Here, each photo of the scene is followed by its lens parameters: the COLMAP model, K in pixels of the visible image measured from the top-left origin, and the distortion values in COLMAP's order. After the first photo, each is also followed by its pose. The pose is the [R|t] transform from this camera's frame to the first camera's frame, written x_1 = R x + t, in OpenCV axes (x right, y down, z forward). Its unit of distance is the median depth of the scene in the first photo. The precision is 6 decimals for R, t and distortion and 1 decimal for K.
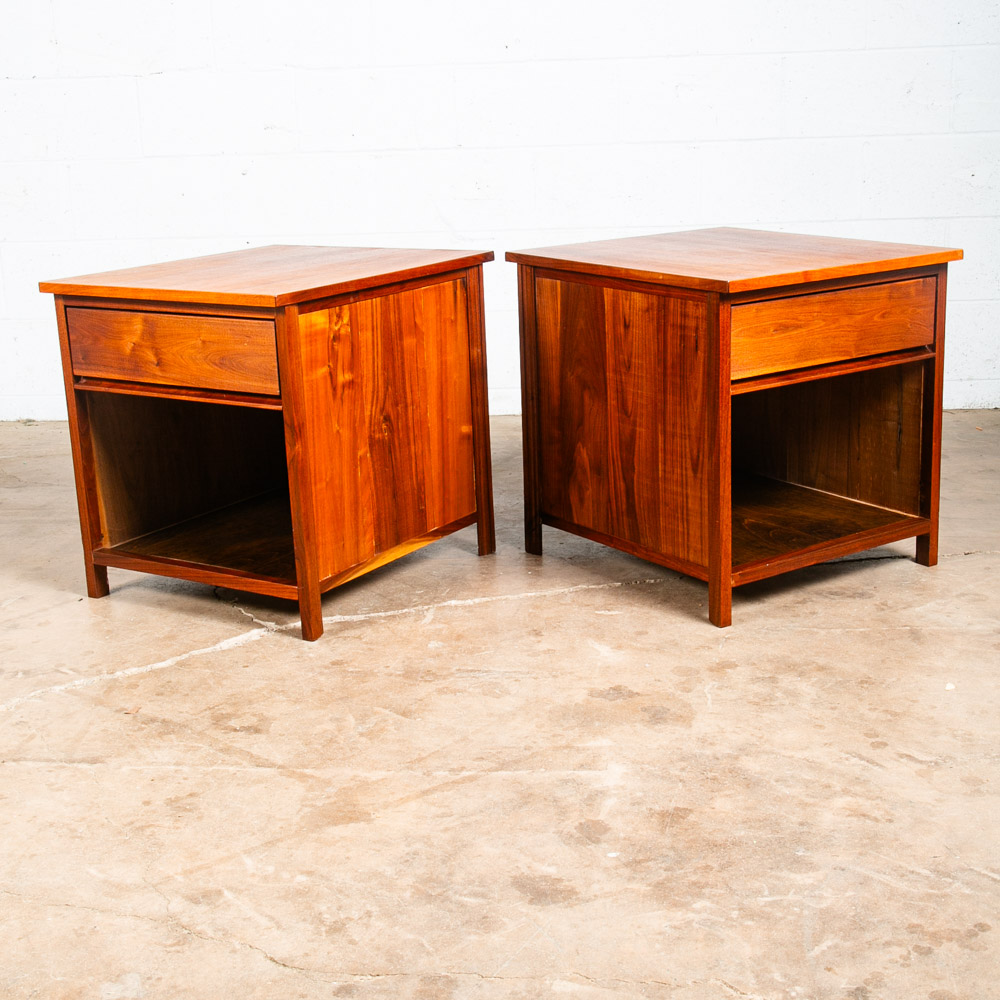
lens RADIAL K [[1568.2, 0, 500.0], [0, 1568.2, 500.0], [0, 0, 1]] dist [-0.031231, 0.130313]
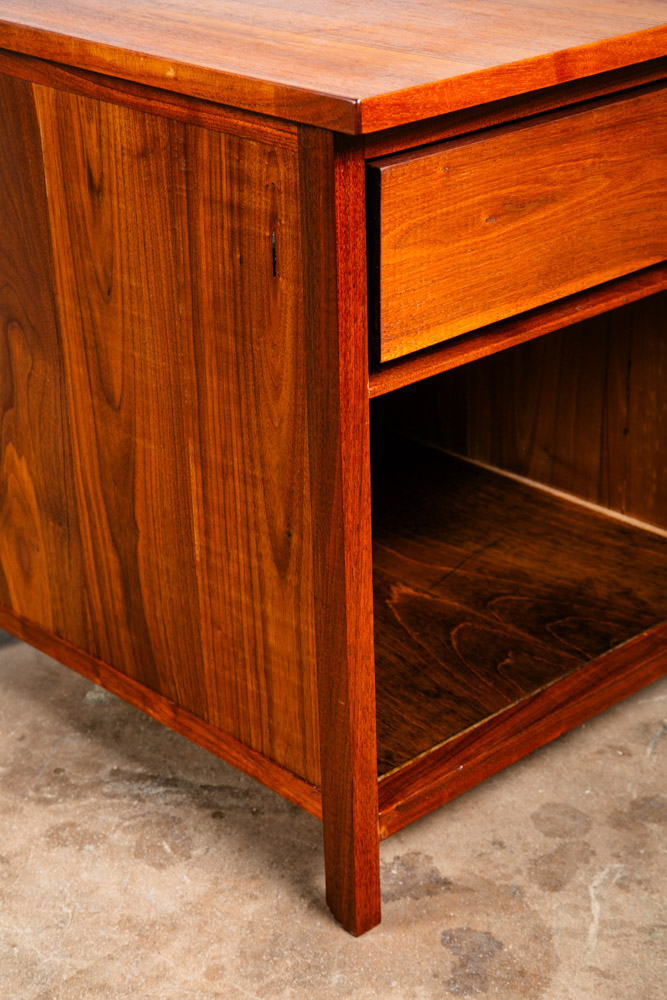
lens RADIAL K [[1792.9, 0, 332.1], [0, 1792.9, 513.4], [0, 0, 1]] dist [0.219879, -0.041292]
pose [[0.987649, -0.054697, 0.146824, 0.070258], [0.029207, 0.984933, 0.170449, -0.109583], [-0.153935, -0.164056, 0.974366, 0.550464]]
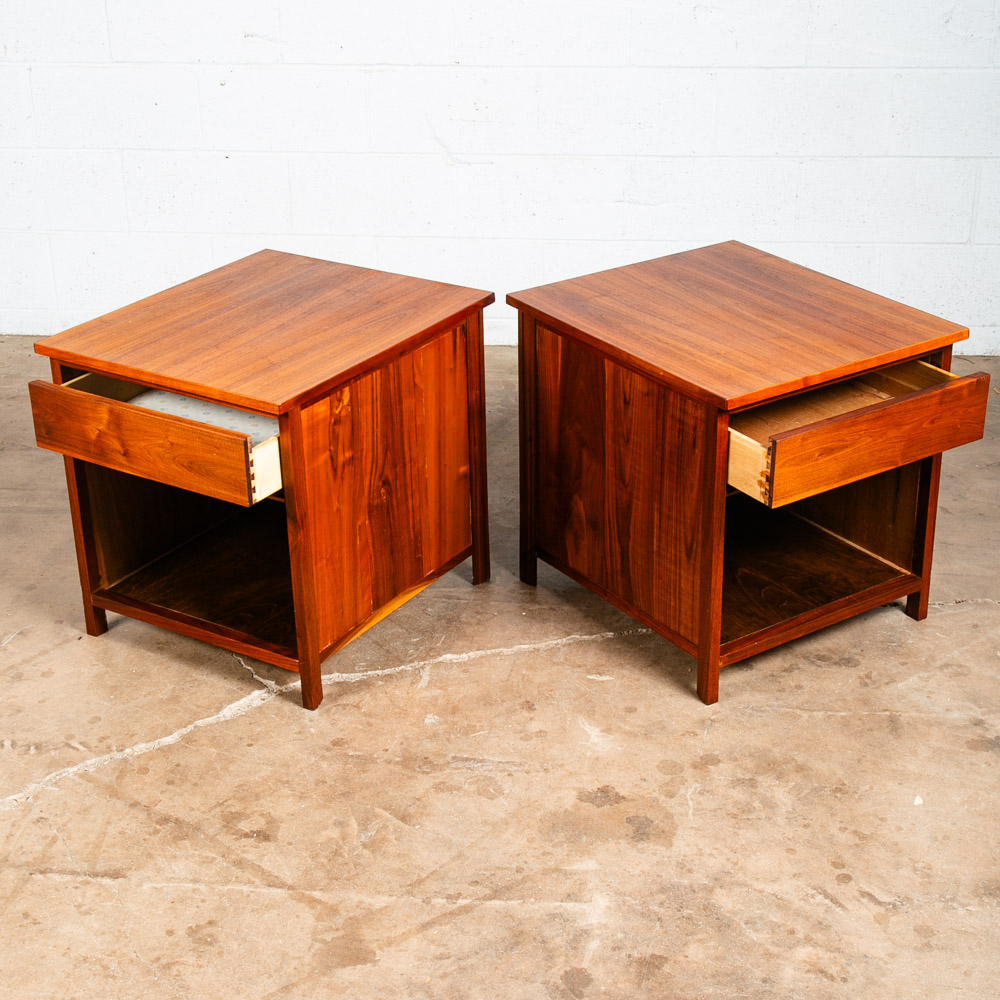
lens RADIAL K [[1807.3, 0, 500.0], [0, 1807.3, 500.0], [0, 0, 1]] dist [0.015061, 0.102581]
pose [[0.999772, 0.018791, 0.010118, -0.010787], [-0.020295, 0.983768, 0.178292, -0.260971], [-0.006603, -0.178456, 0.983926, -0.149823]]
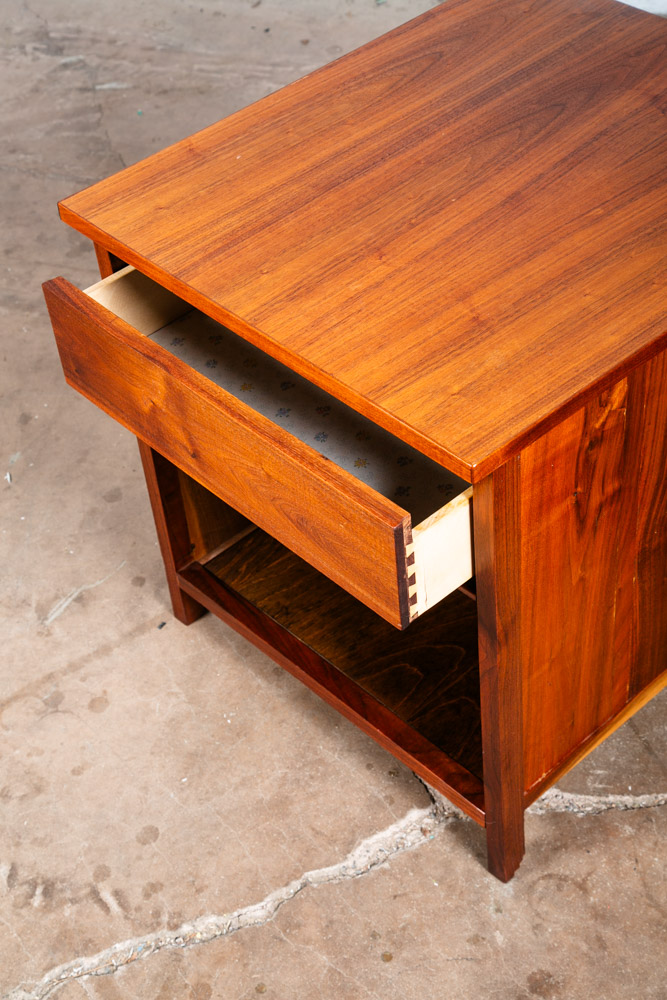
lens RADIAL K [[1606.3, 0, 333.5], [0, 1606.3, 500.0], [0, 0, 1]] dist [0.192409, 0.011095]
pose [[0.966734, 0.146453, -0.209705, -0.073580], [-0.028227, 0.875933, 0.481606, -0.333942], [0.254220, -0.459666, 0.850929, 0.520310]]
